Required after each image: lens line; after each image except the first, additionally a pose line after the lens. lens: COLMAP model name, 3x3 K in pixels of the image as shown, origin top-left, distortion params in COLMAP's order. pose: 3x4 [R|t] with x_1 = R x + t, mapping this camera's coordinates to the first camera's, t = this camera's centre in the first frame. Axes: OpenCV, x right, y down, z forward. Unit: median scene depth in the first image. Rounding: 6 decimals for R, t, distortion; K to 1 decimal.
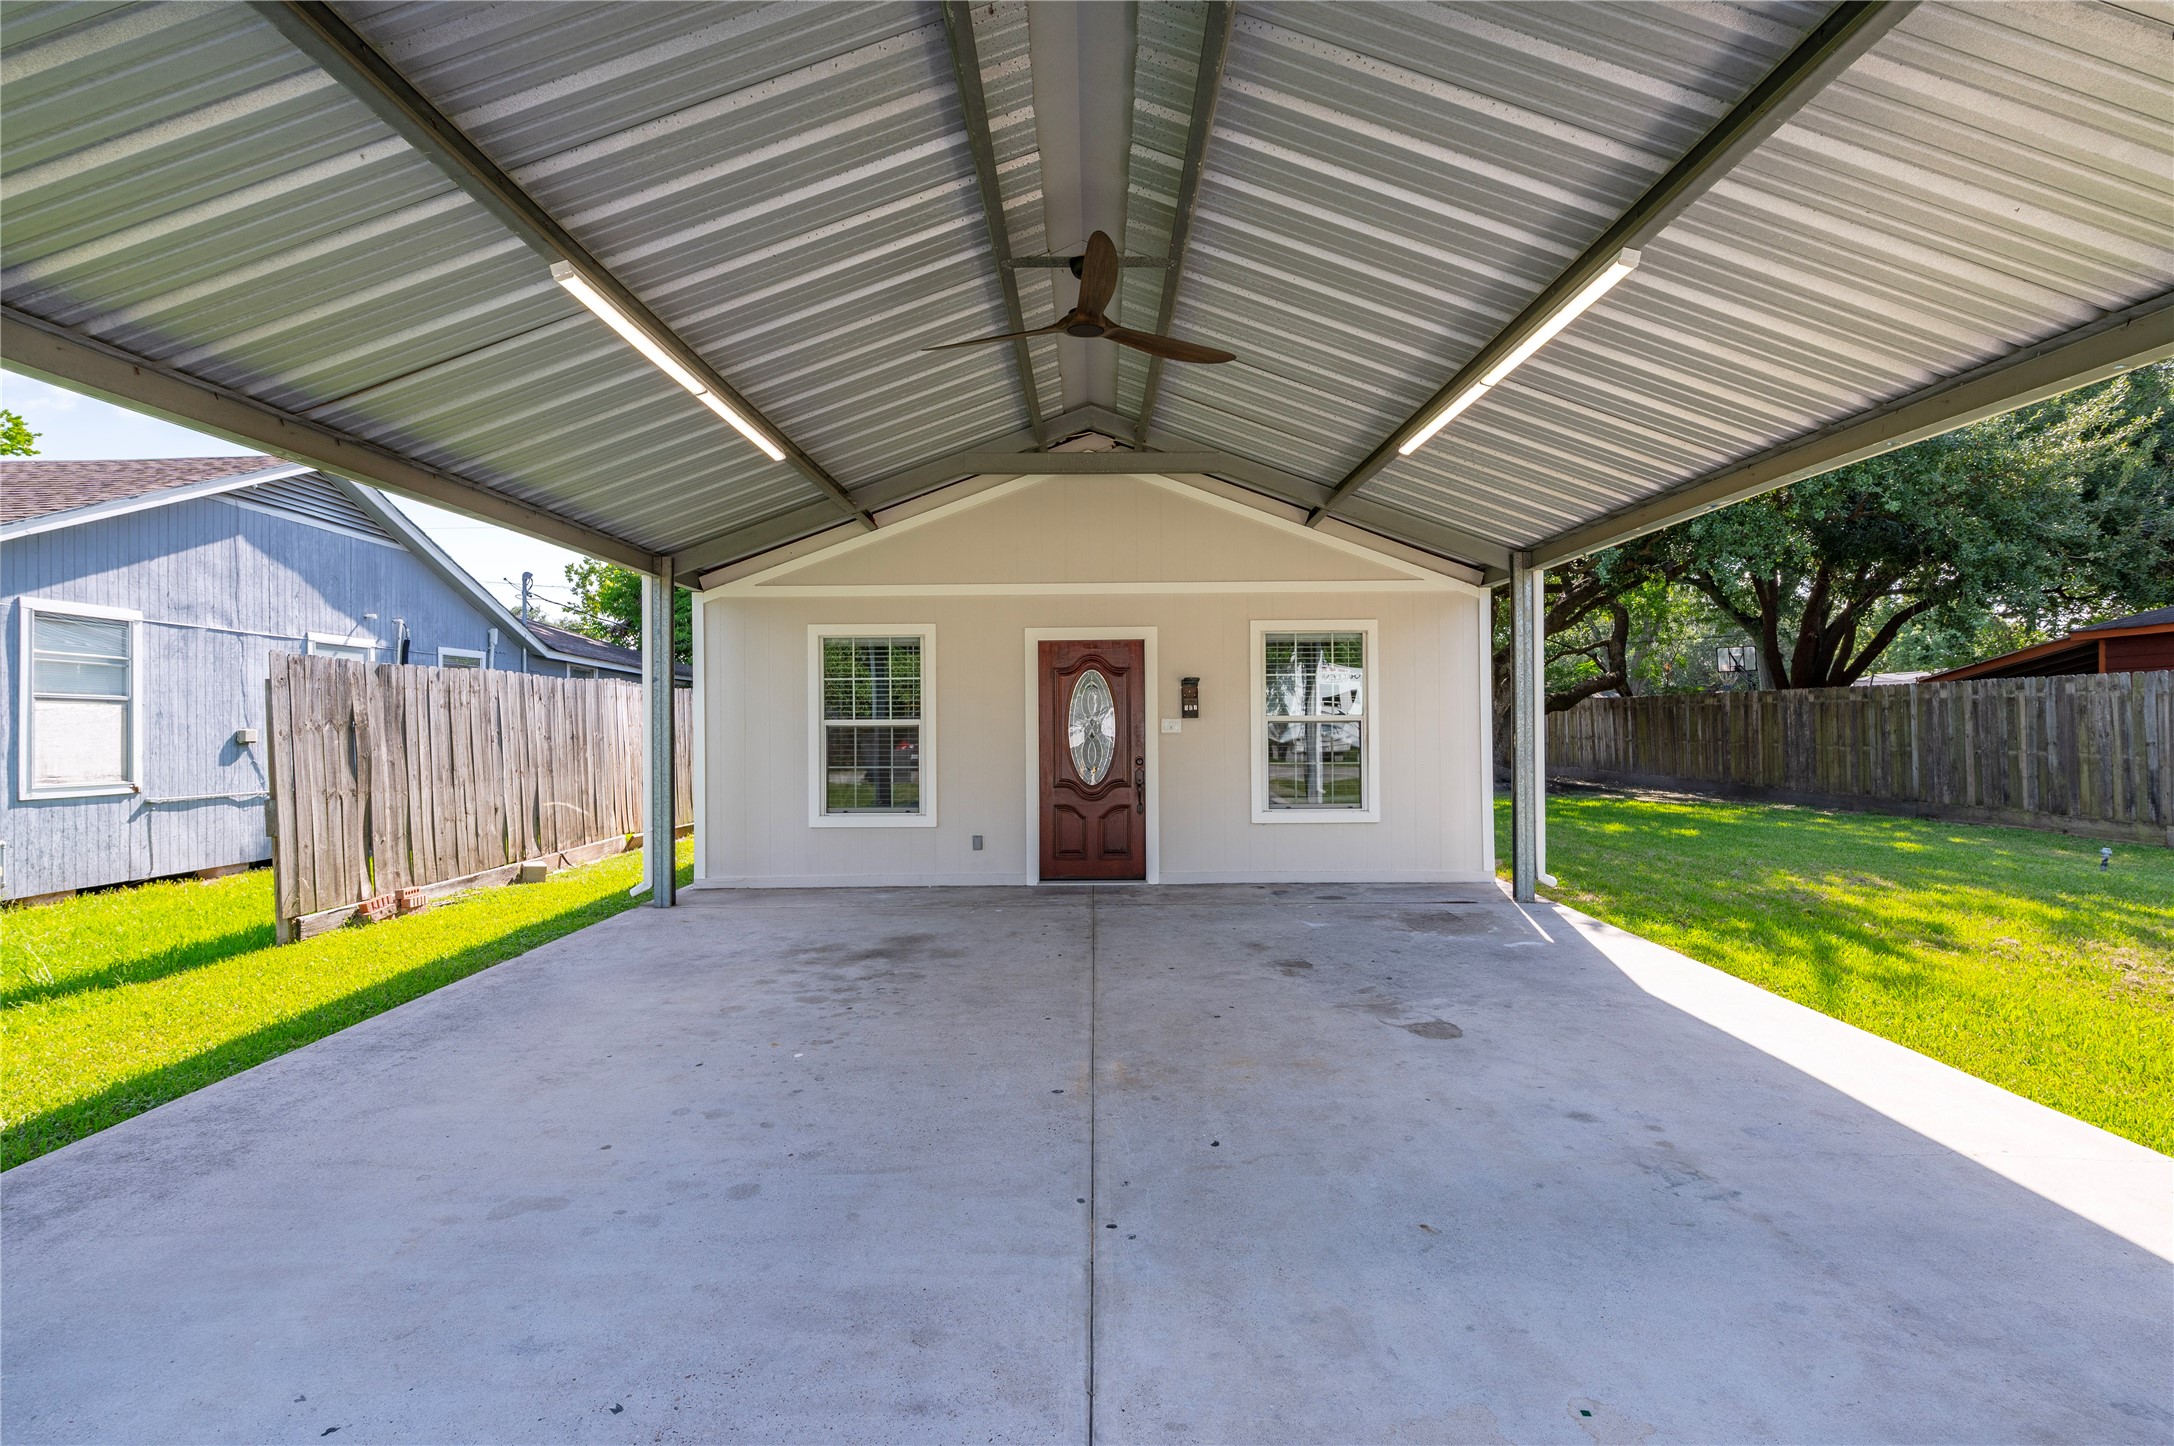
lens RADIAL K [[1018.7, 0, 1095.0], [0, 1018.7, 714.9], [0, 0, 1]] dist [-0.004221, -0.000418]
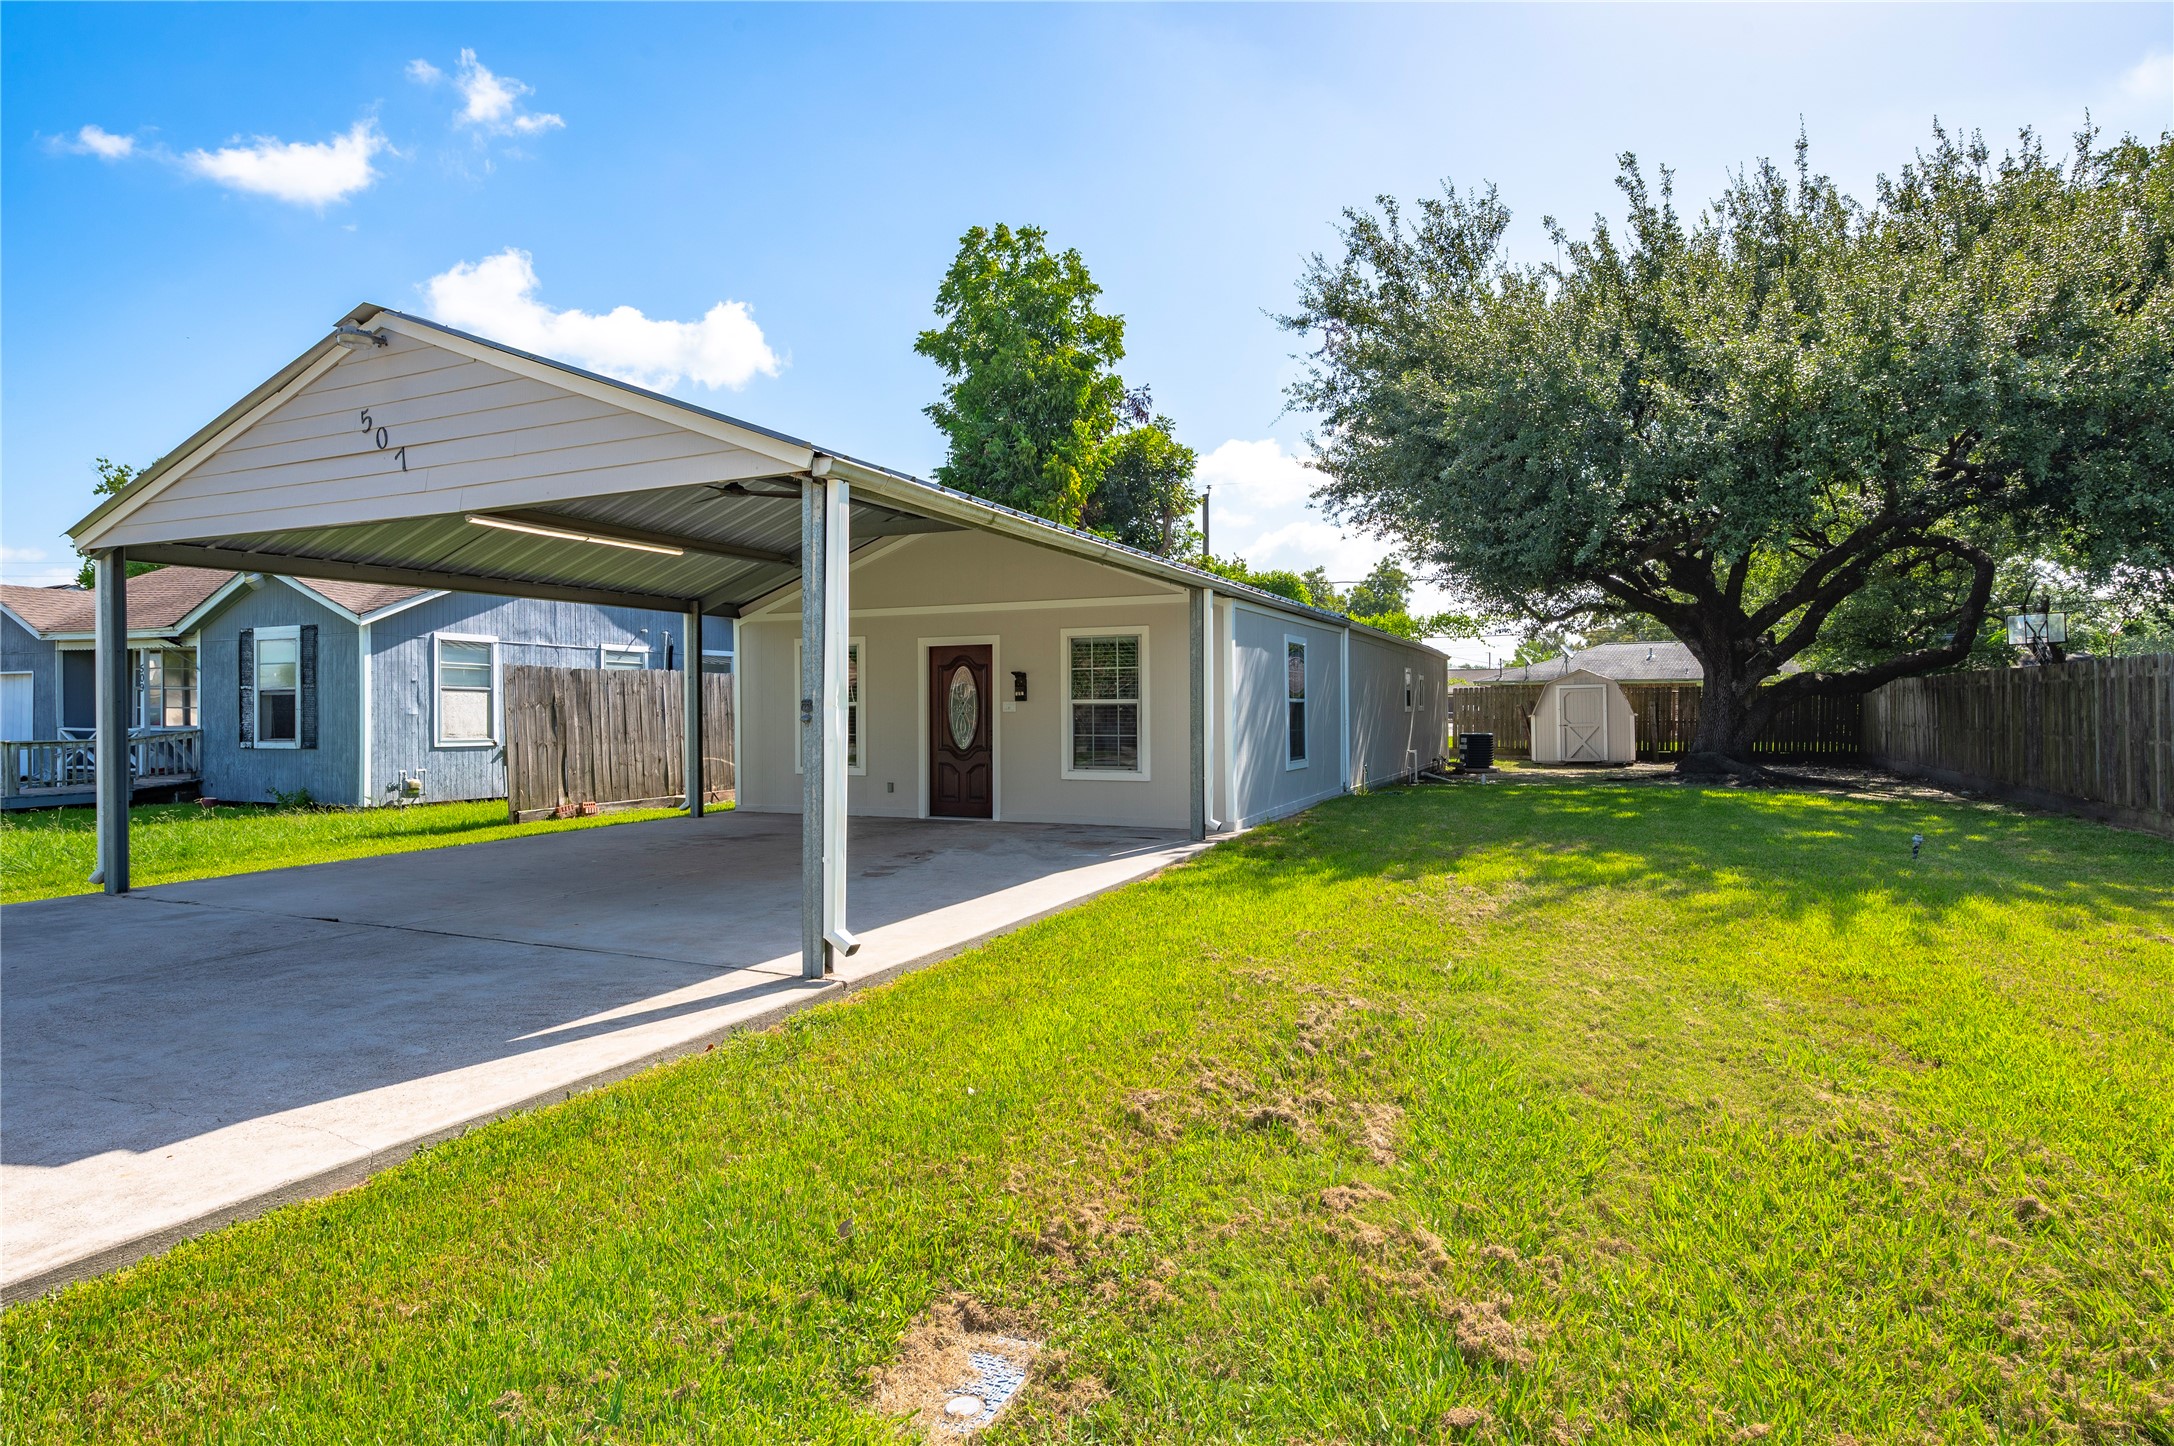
lens RADIAL K [[1149.0, 0, 1087.0], [0, 1149.0, 723.0], [0, 0, 1]] dist [-0.002827, 0.000264]
pose [[0.913585, 0.008459, -0.406560, 0.791809], [0.000515, 0.999759, 0.021959, -0.001419], [0.406648, -0.020271, 0.913360, -0.369147]]
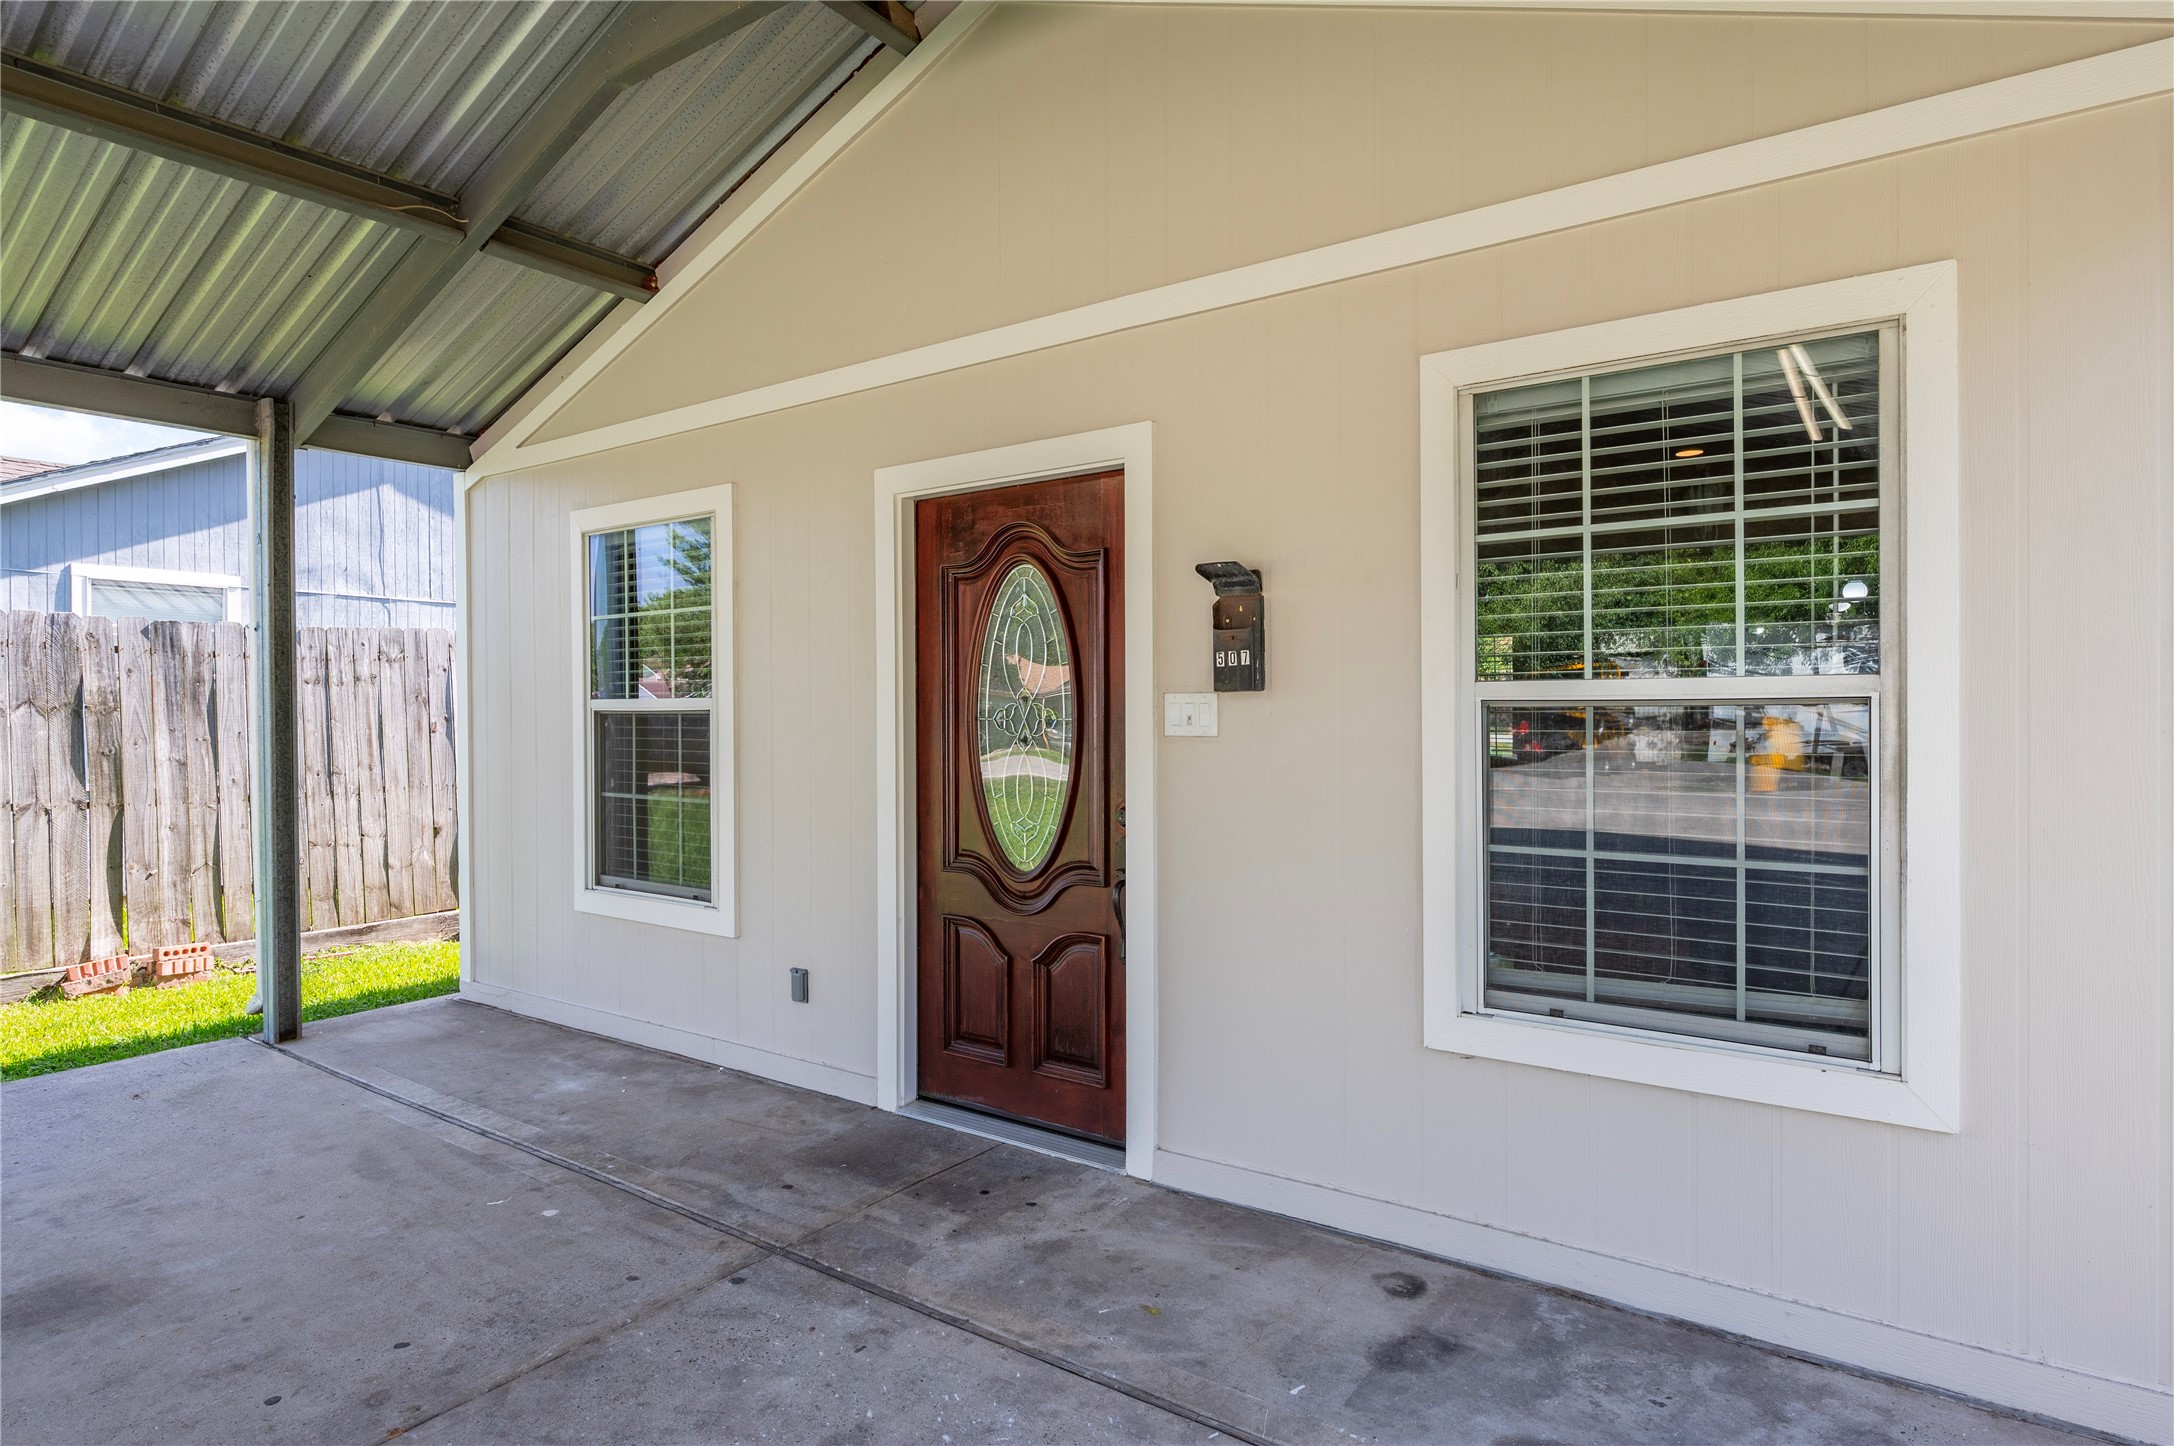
lens RADIAL K [[1189.7, 0, 1087.0], [0, 1189.7, 723.0], [0, 0, 1]] dist [-0.000502, -0.001158]
pose [[0.813324, 0.009118, -0.581740, 0.270161], [0.003652, 0.999777, 0.020777, 0.005167], [0.581800, -0.019023, 0.813110, 0.657012]]
